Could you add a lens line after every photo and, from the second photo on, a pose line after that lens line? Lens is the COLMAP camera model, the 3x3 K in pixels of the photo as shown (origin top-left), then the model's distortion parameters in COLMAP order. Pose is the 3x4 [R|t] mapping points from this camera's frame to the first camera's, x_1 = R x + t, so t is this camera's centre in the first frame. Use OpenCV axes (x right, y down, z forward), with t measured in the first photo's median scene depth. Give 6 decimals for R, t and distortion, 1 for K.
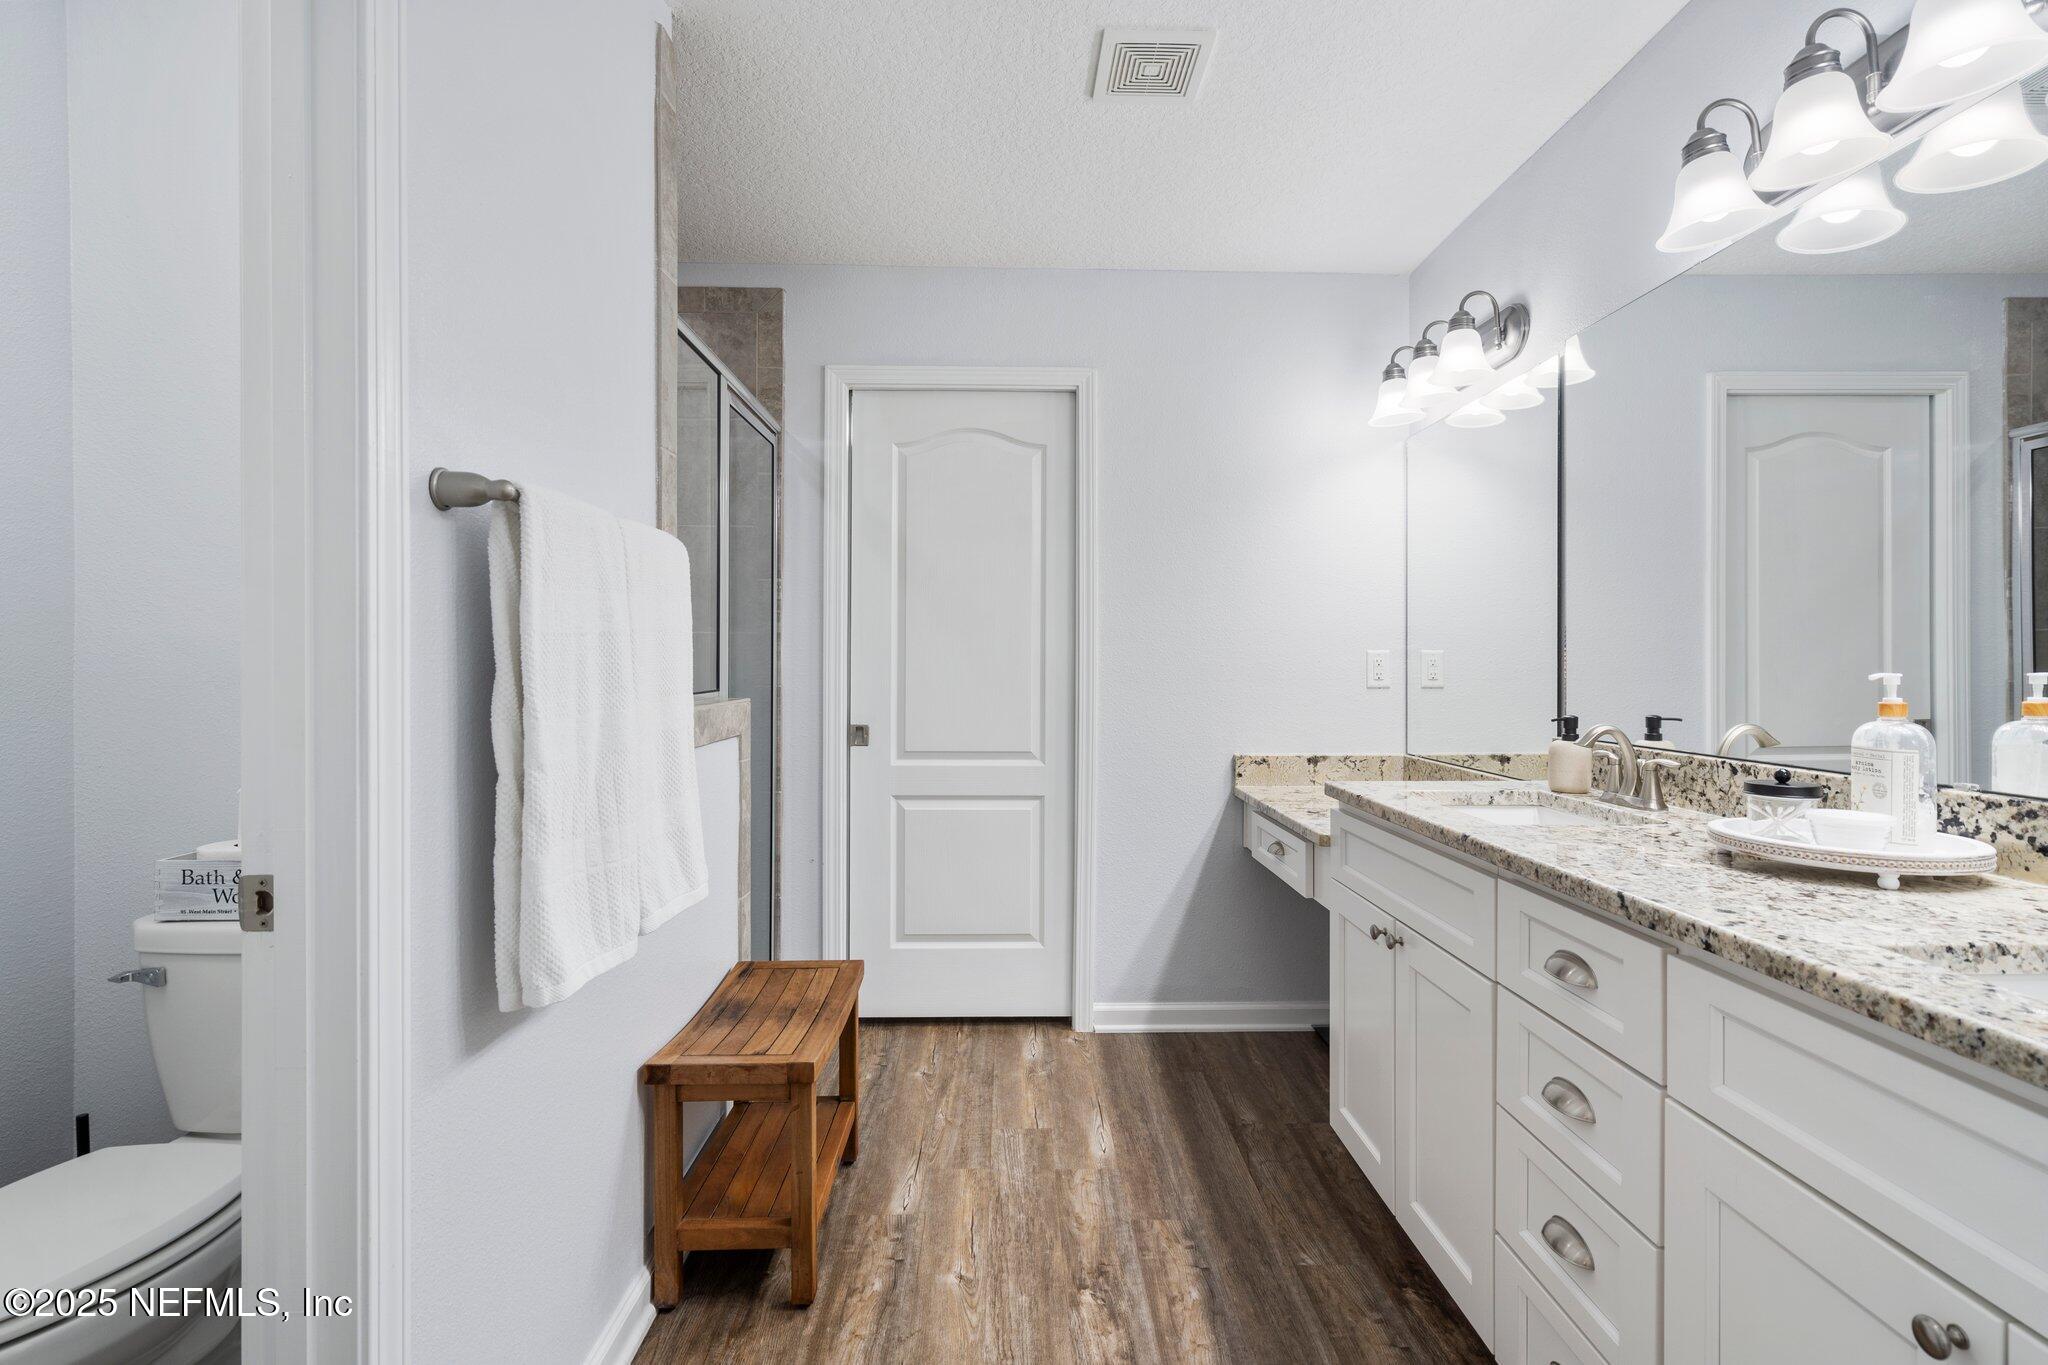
lens RADIAL K [[990.3, 0, 1025.9], [0, 990.3, 672.6], [0, 0, 1]] dist [0.003103, 0.000448]
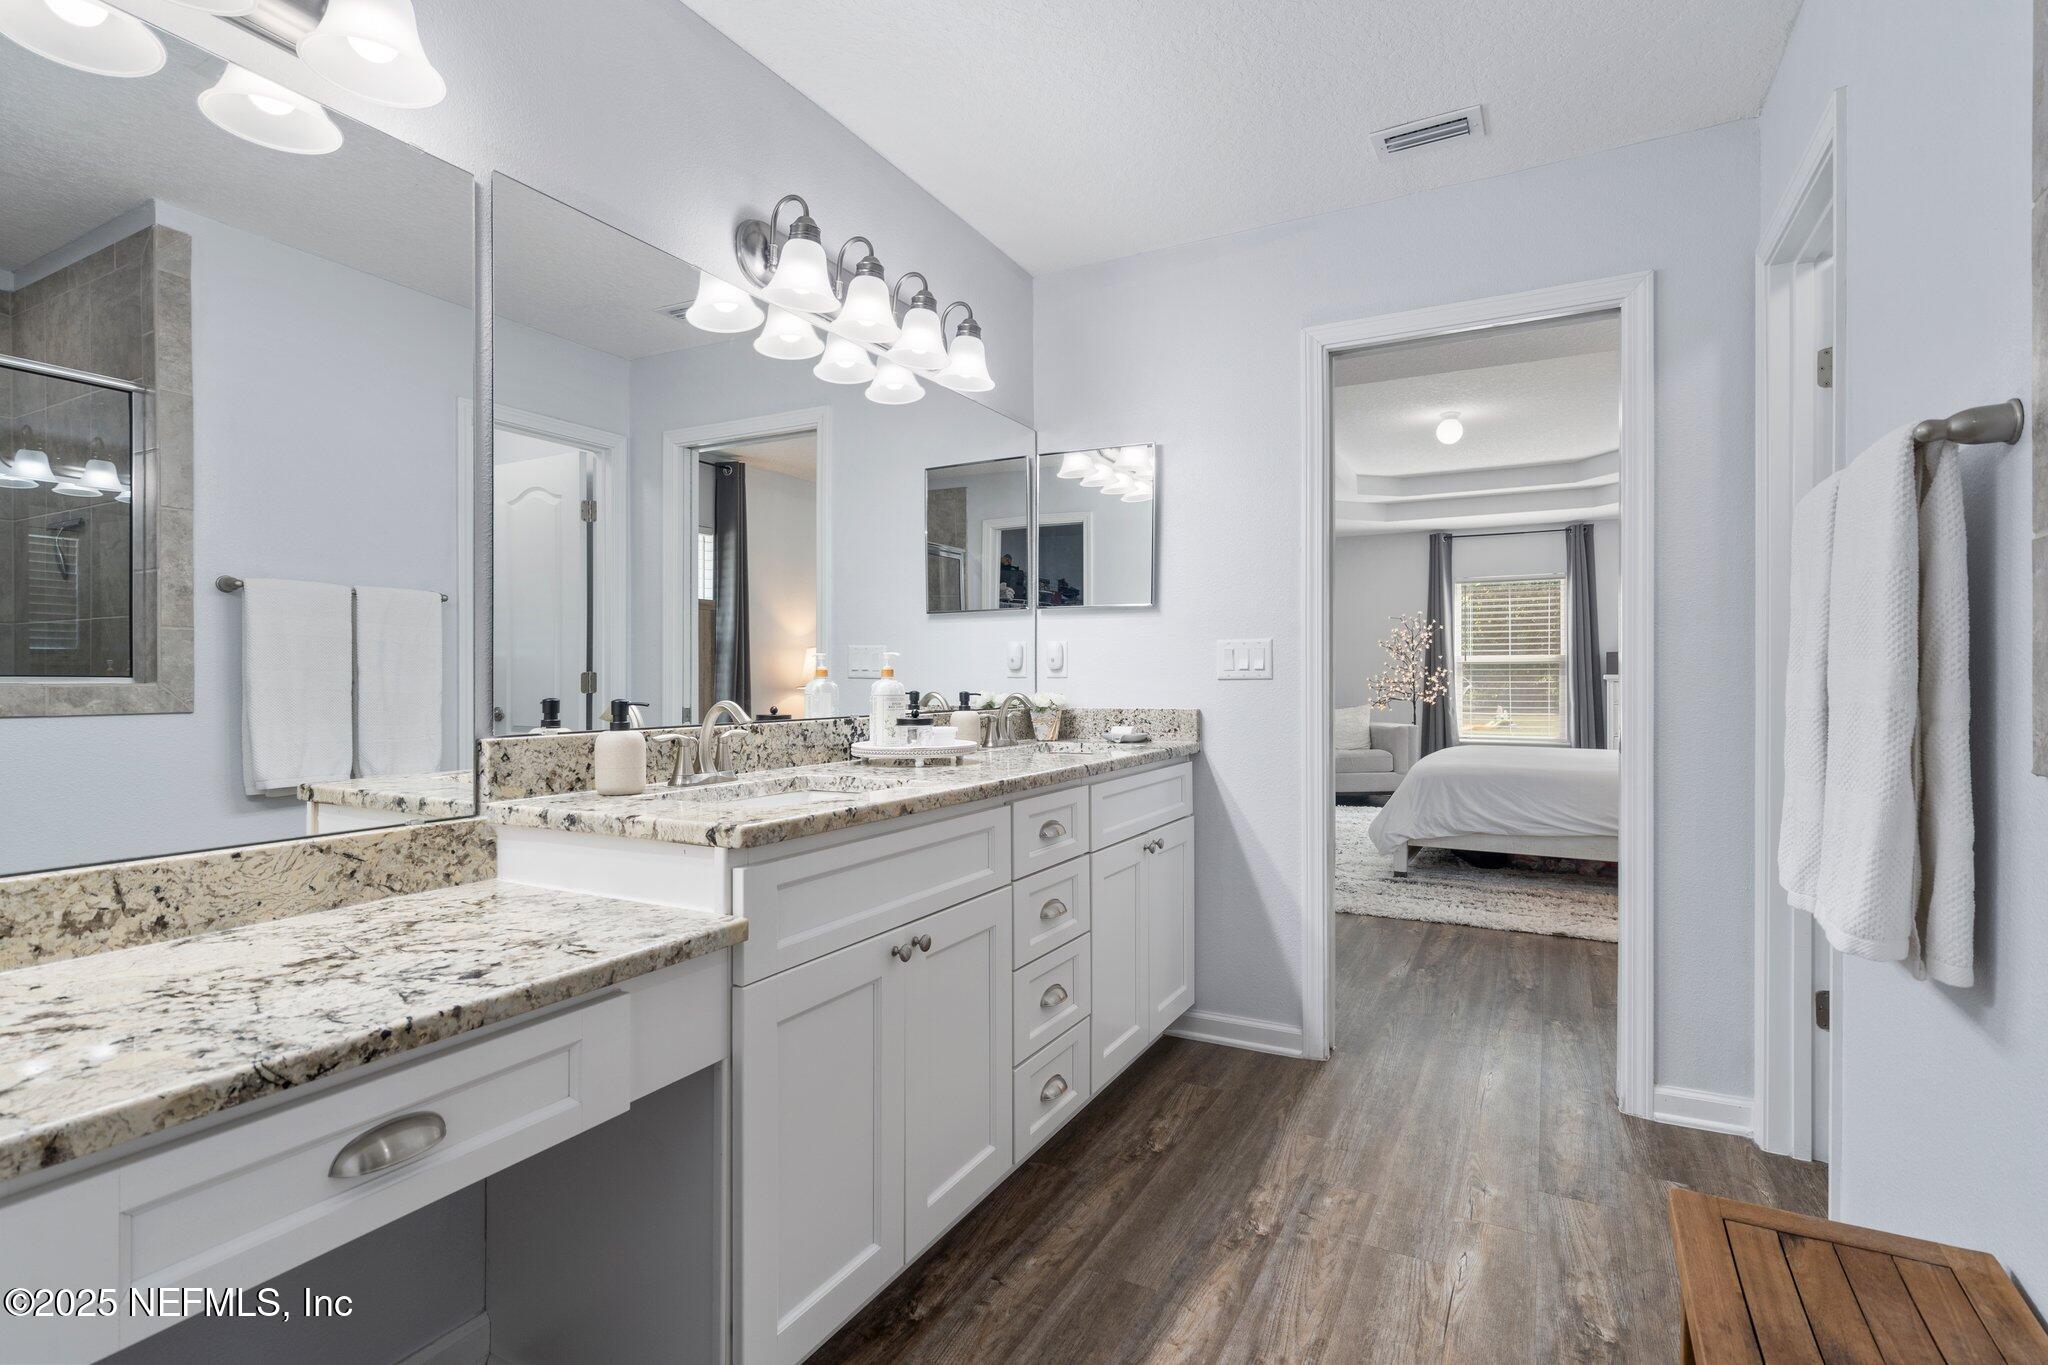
lens RADIAL K [[990.3, 0, 1020.4], [0, 990.3, 680.6], [0, 0, 1]] dist [0.003103, 0.000448]
pose [[-0.873584, -0.002997, 0.486664, -0.146862], [0.003065, 0.999927, 0.011659, 0.022568], [-0.486663, 0.011676, -0.873512, 1.765426]]
